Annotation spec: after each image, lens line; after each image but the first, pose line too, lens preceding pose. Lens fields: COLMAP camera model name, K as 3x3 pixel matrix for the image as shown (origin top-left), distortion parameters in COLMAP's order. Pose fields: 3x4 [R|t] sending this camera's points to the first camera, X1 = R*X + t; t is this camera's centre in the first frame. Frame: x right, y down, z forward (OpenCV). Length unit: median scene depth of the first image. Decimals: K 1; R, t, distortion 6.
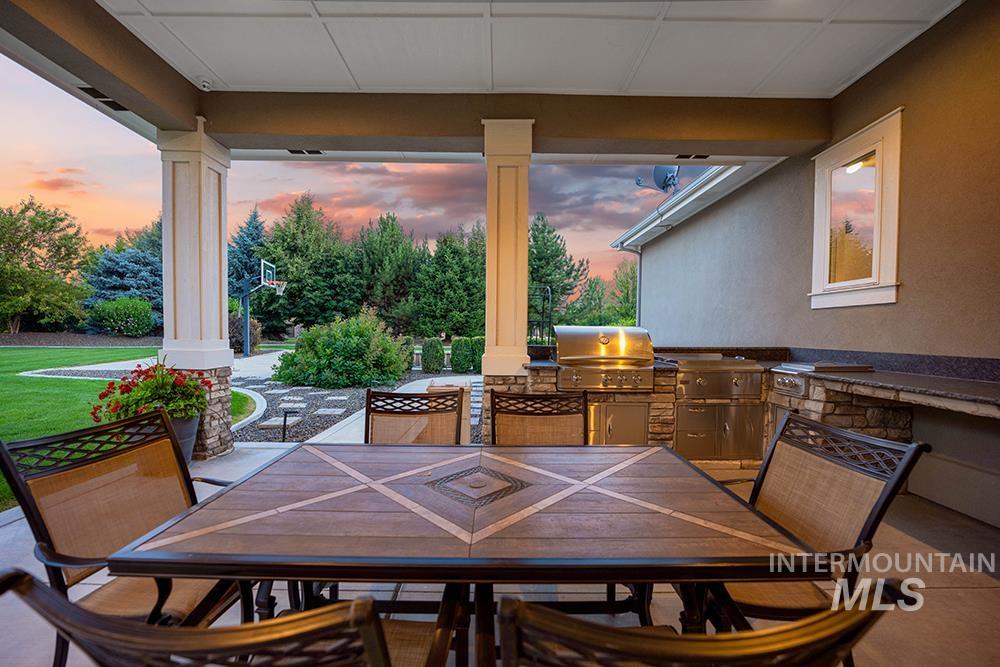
lens RADIAL K [[387.7, 0, 495.6], [0, 387.7, 340.8], [0, 0, 1]] dist [0.002053, 0.000316]
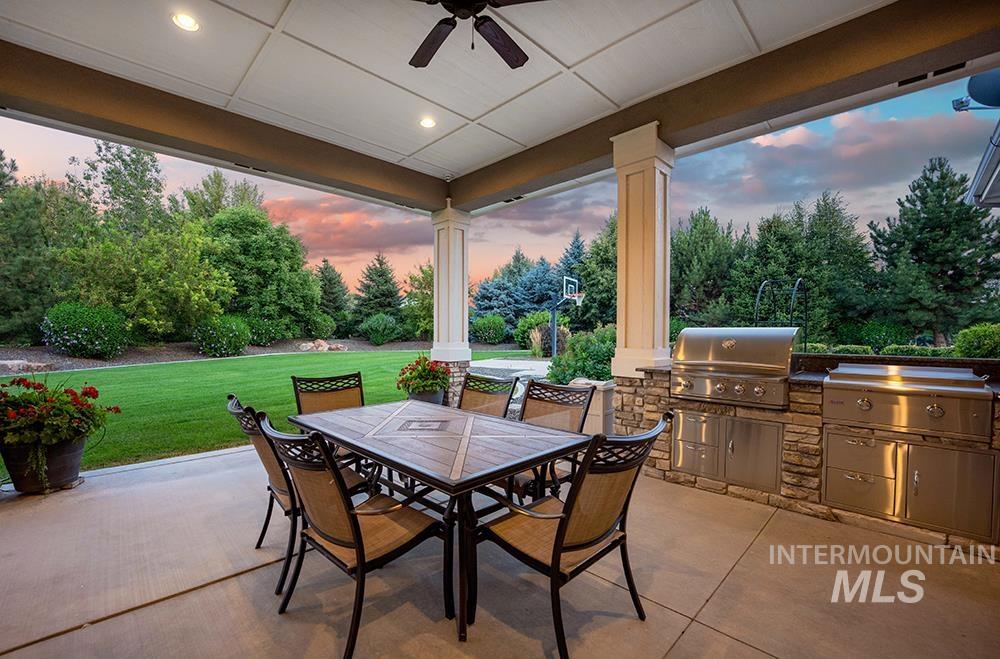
lens RADIAL K [[417.5, 0, 500.0], [0, 417.5, 329.5], [0, 0, 1]] dist [-0.000977, 0.000026]
pose [[0.698953, -0.020588, -0.714871, 0.536670], [-0.014654, 0.998963, -0.043097, 0.015346], [0.715017, 0.040598, 0.697927, 0.001085]]
